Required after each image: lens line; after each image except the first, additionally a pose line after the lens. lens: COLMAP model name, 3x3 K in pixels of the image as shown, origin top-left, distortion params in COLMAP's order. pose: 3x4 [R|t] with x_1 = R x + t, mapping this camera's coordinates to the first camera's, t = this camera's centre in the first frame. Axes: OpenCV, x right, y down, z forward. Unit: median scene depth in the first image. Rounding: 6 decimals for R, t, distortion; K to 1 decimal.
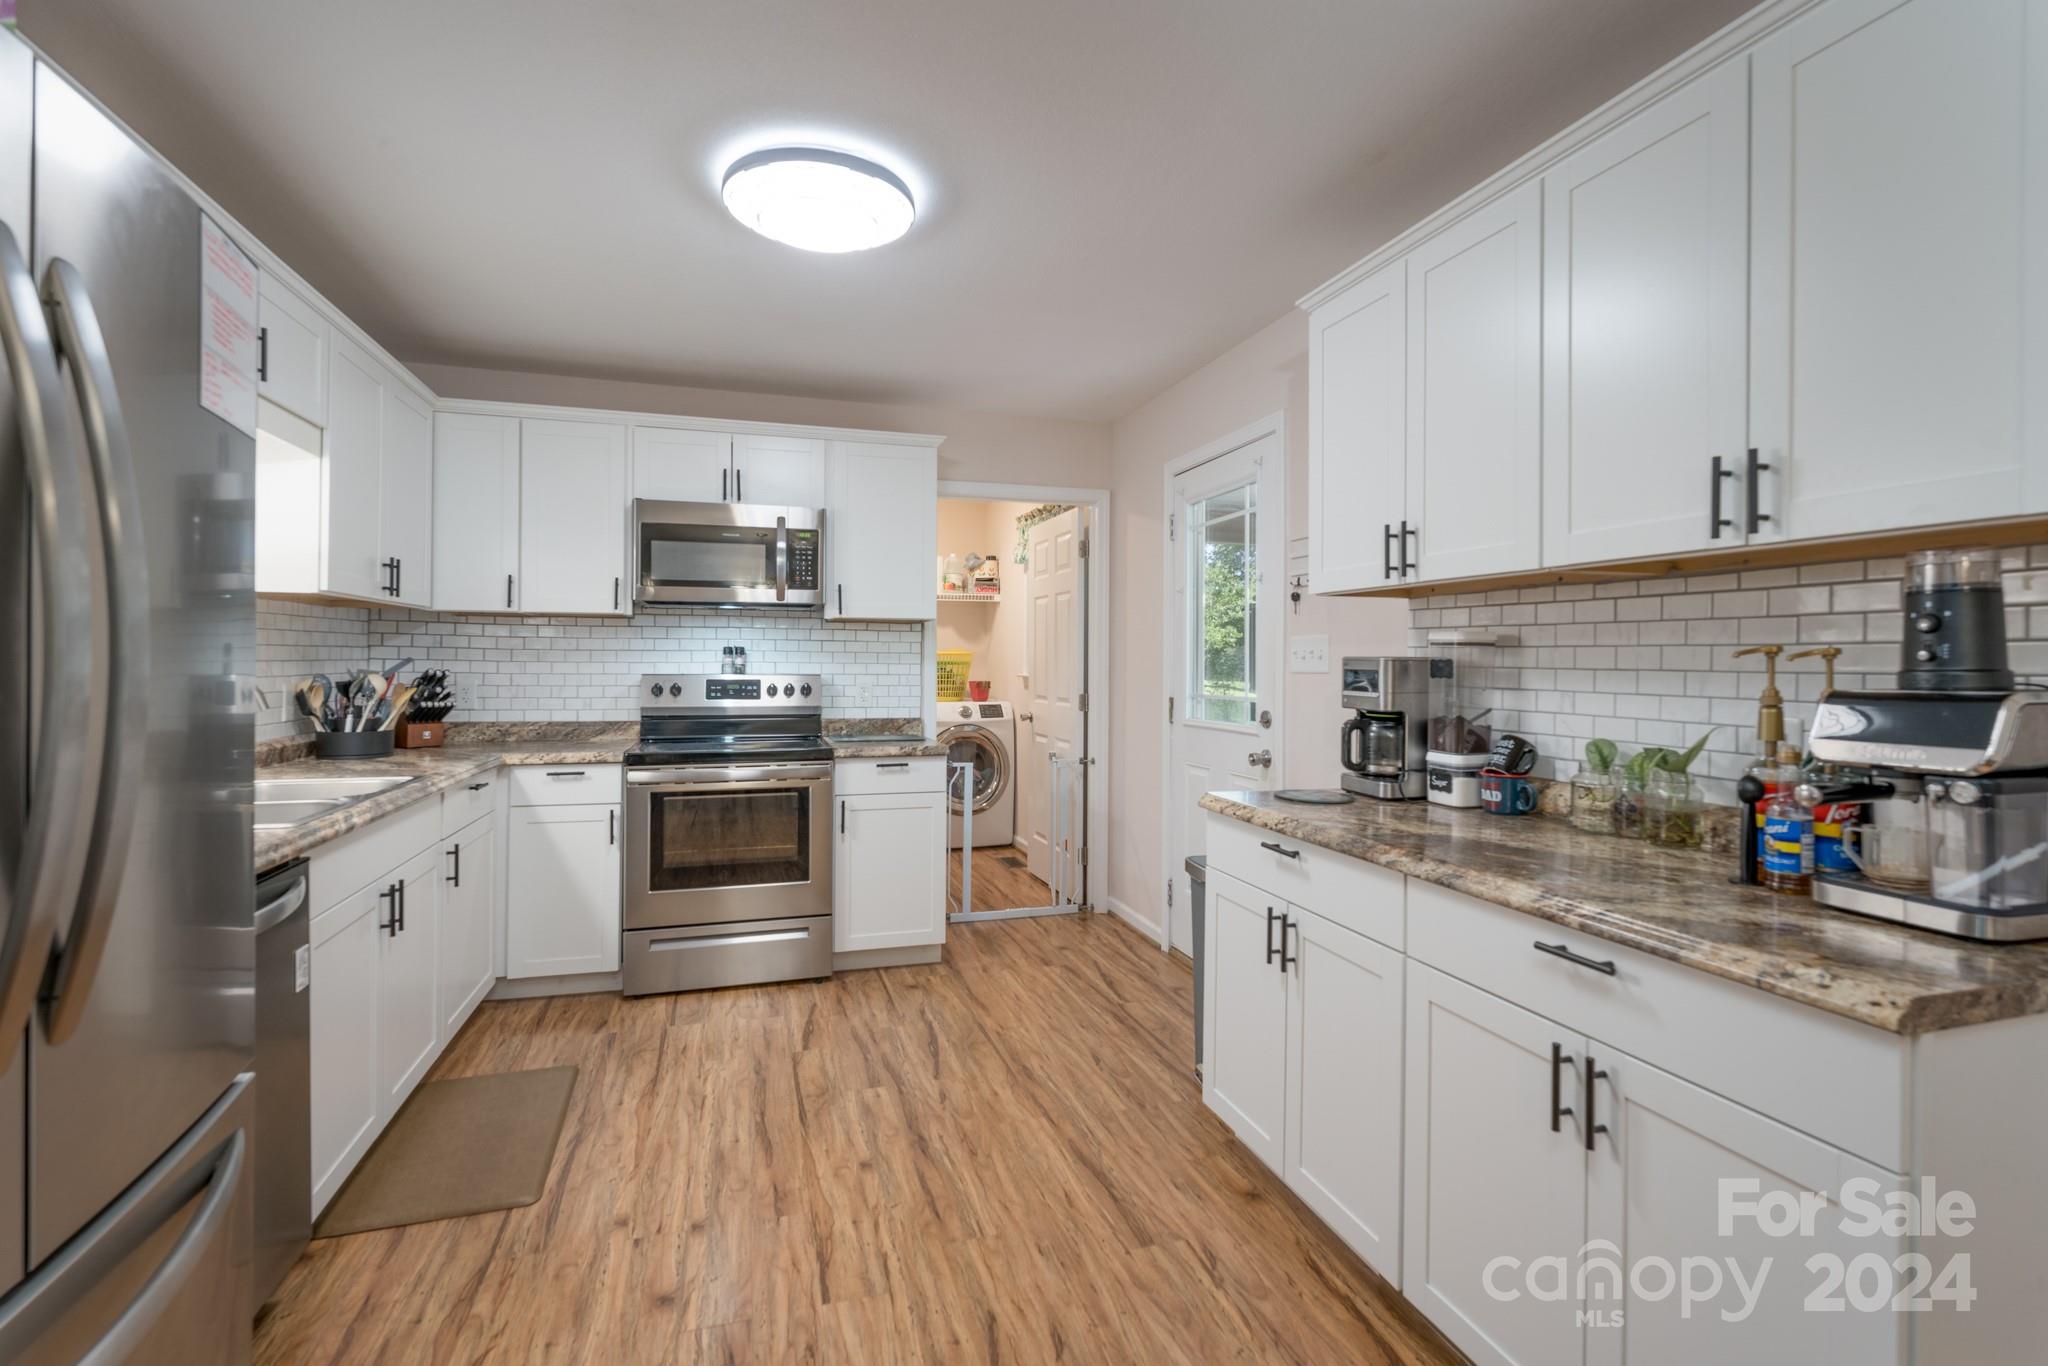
lens RADIAL K [[921.8, 0, 1018.8], [0, 921.8, 657.3], [0, 0, 1]] dist [-0.003720, 0.000723]
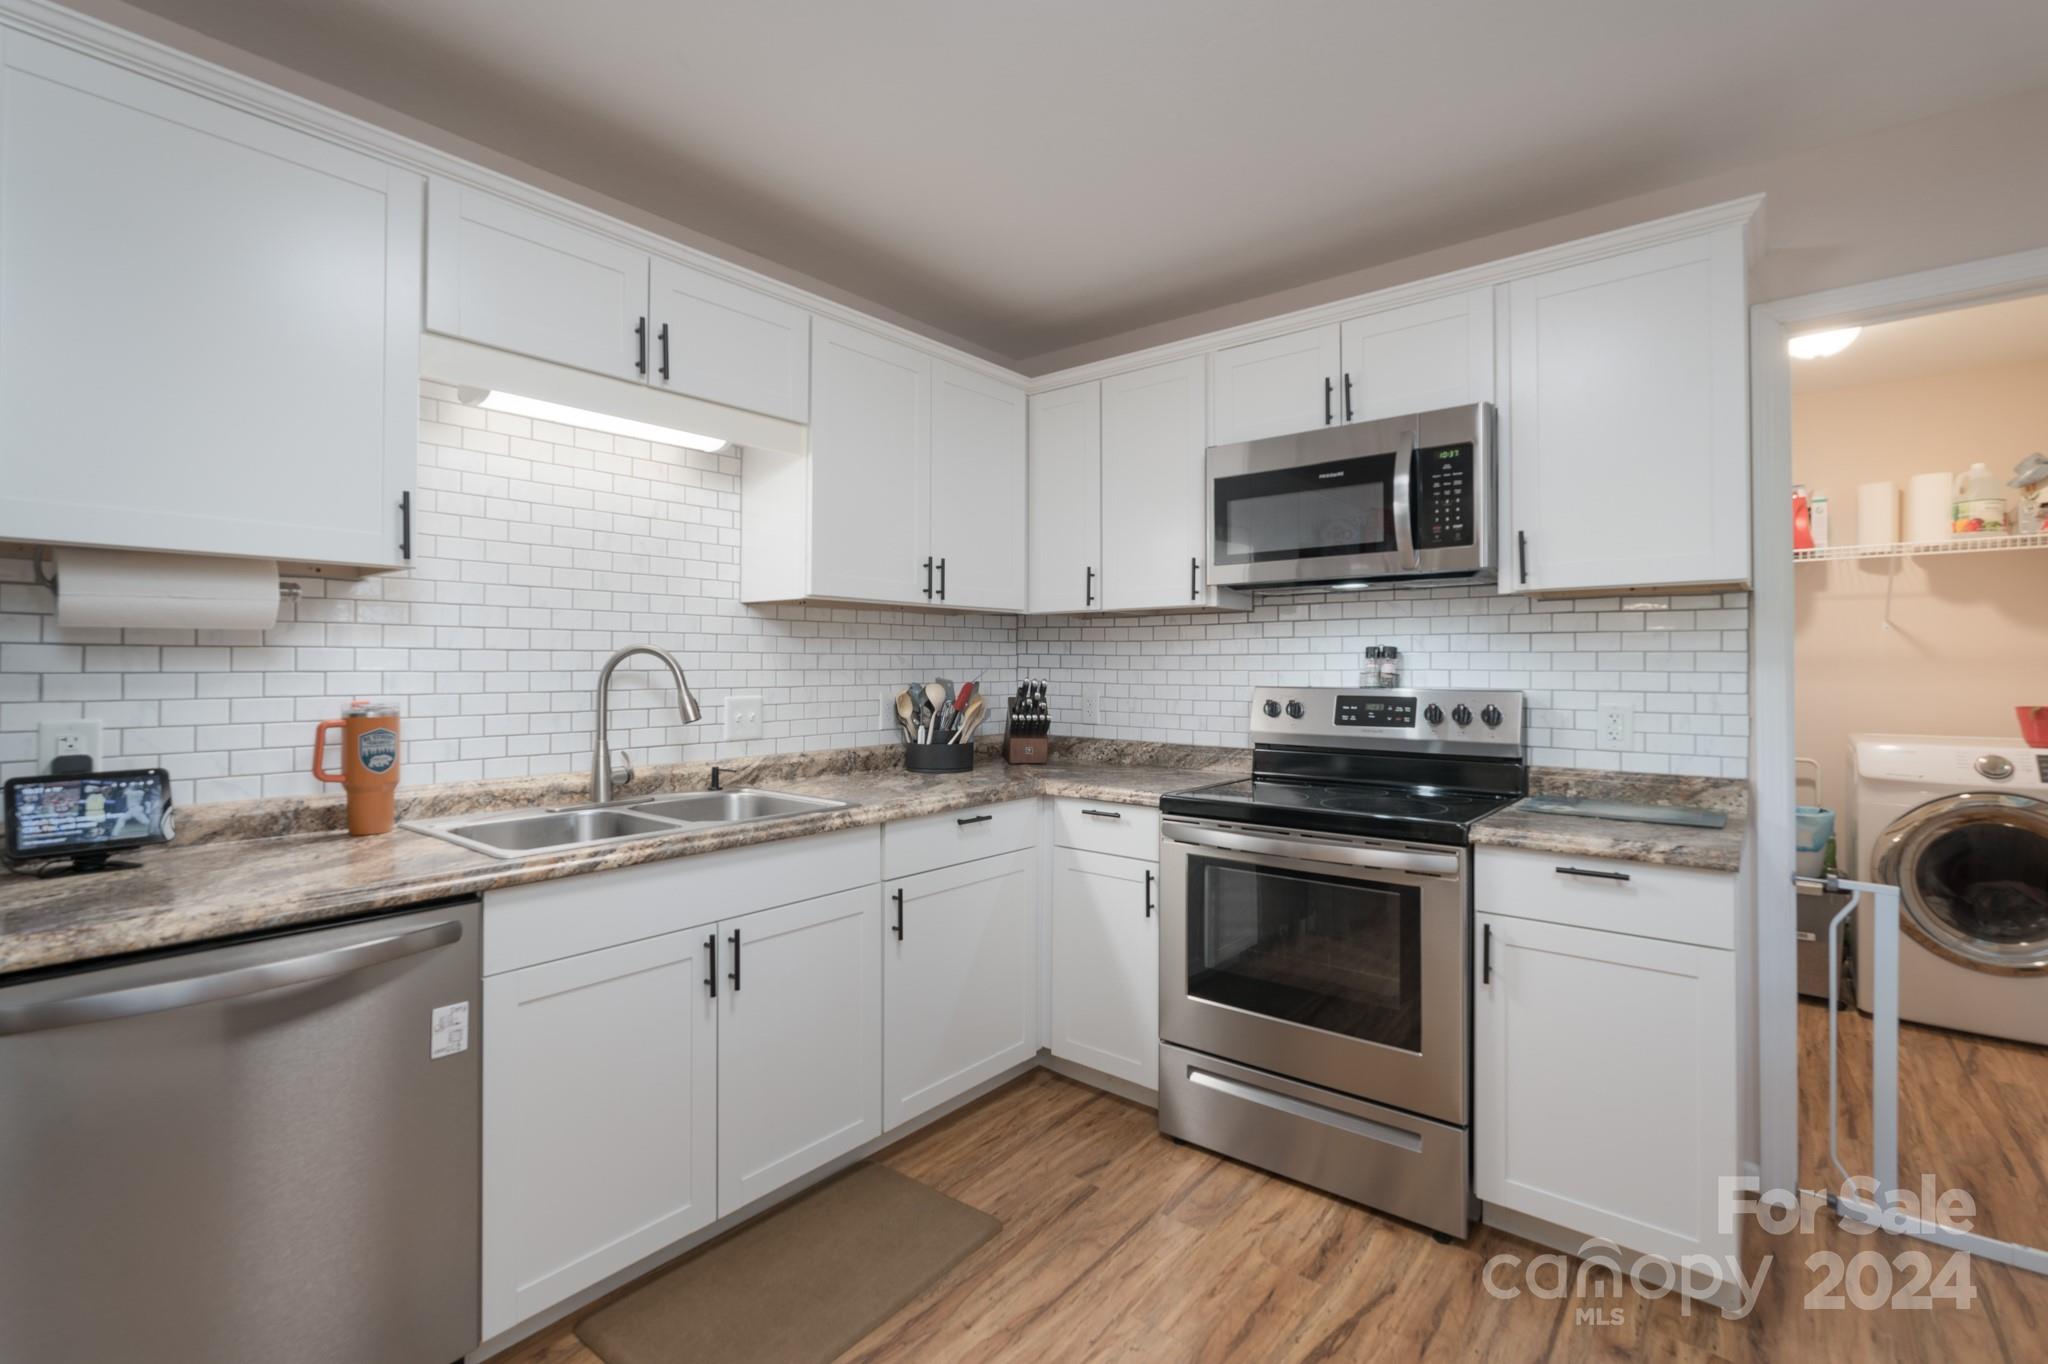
lens RADIAL K [[921.8, 0, 1025.9], [0, 921.8, 655.5], [0, 0, 1]] dist [-0.003720, 0.000723]
pose [[0.556282, -0.015408, -0.830850, 0.110635], [0.006717, 0.999879, -0.014045, 0.002912], [0.830966, 0.002232, 0.556318, 0.465313]]
